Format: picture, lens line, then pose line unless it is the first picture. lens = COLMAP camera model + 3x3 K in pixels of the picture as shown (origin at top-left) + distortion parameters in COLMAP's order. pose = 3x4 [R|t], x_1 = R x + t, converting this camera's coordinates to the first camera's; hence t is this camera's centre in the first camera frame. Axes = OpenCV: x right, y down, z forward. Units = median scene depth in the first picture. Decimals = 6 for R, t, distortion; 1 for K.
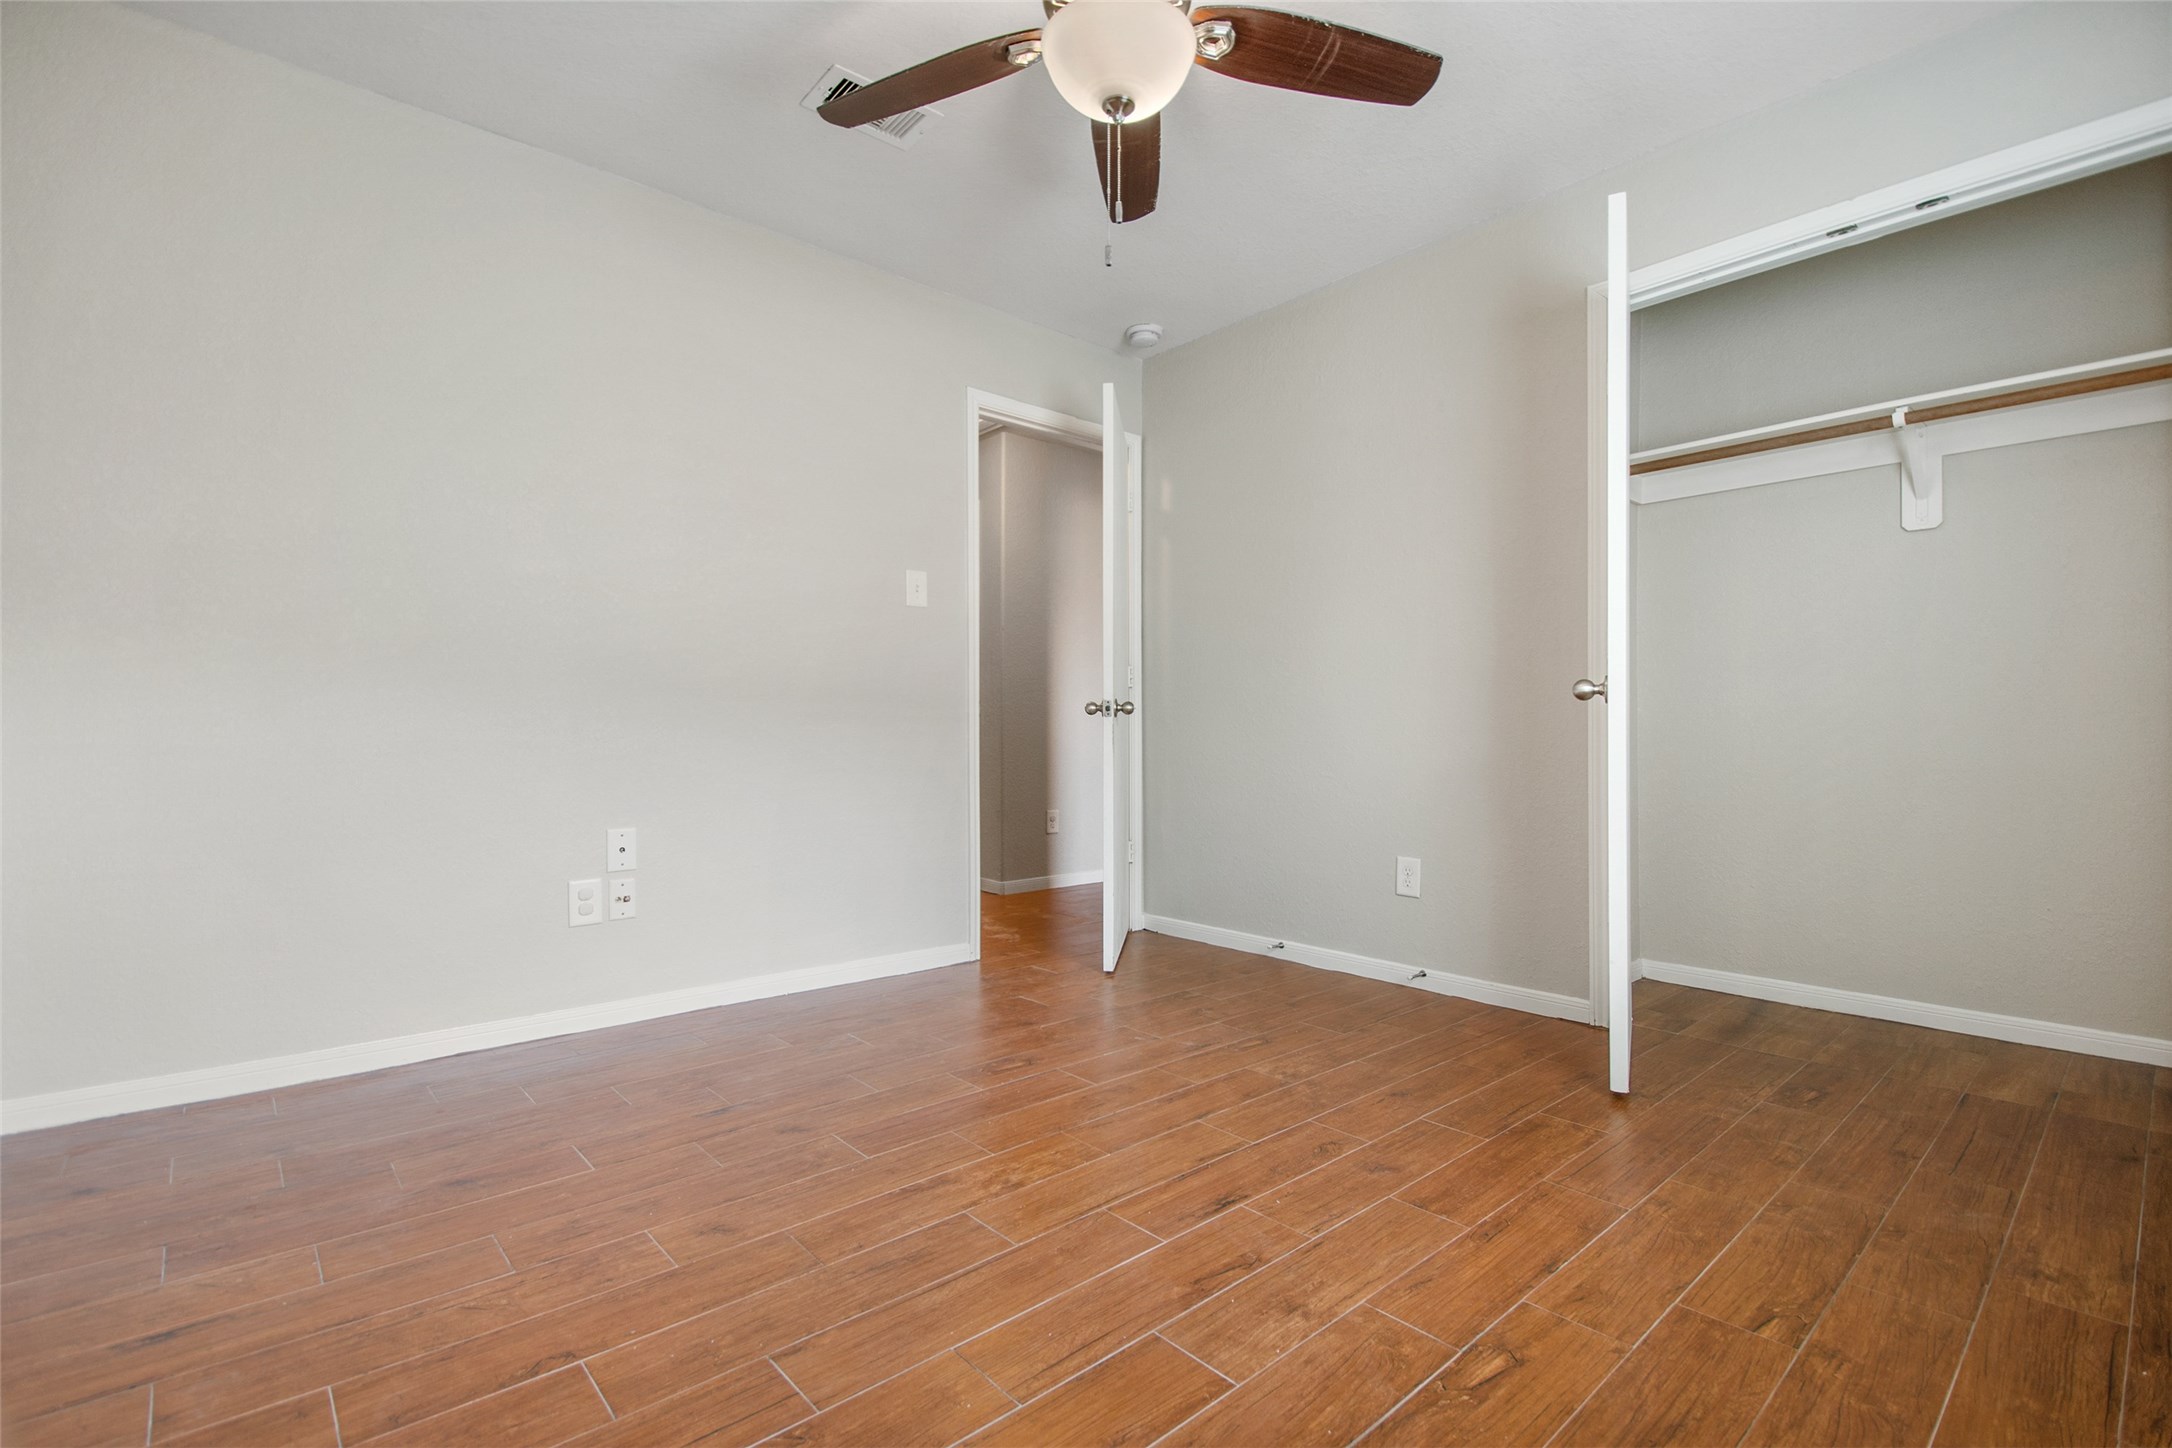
lens RADIAL K [[968.6, 0, 1088.3], [0, 968.6, 769.9], [0, 0, 1]] dist [0.023433, -0.021995]
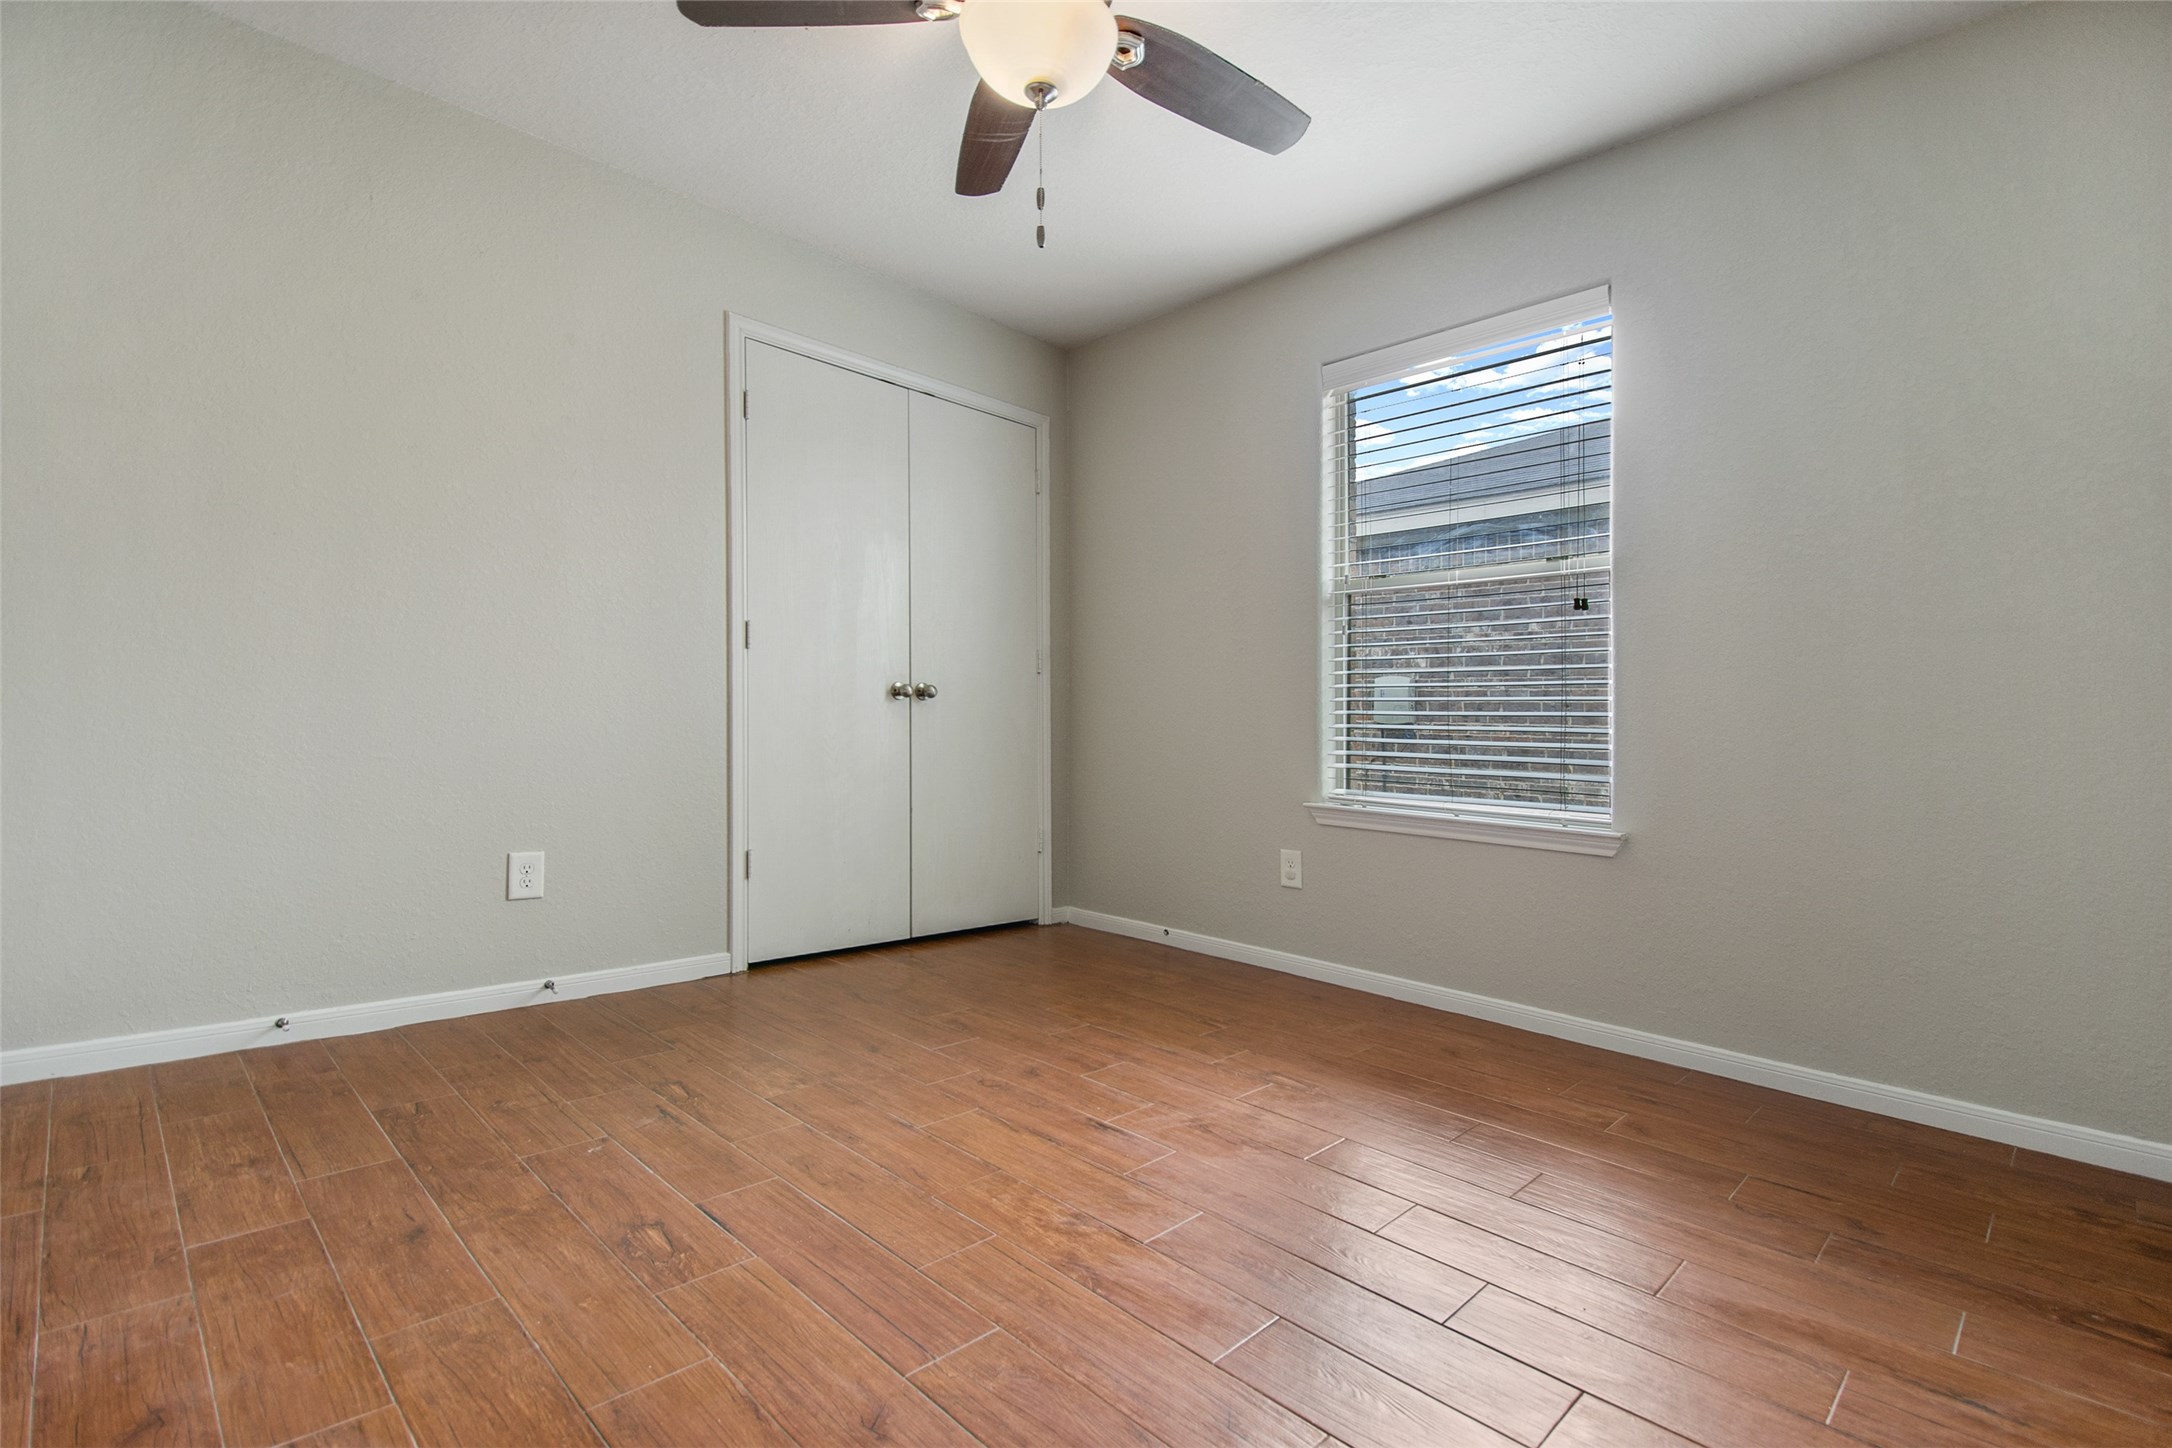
lens RADIAL K [[968.6, 0, 1088.3], [0, 968.6, 769.9], [0, 0, 1]] dist [0.023433, -0.021995]
pose [[-0.053015, -0.047301, 0.997473, -0.927189], [-0.006833, 0.998871, 0.047004, -0.041068], [-0.998570, -0.004323, -0.053278, 0.985200]]
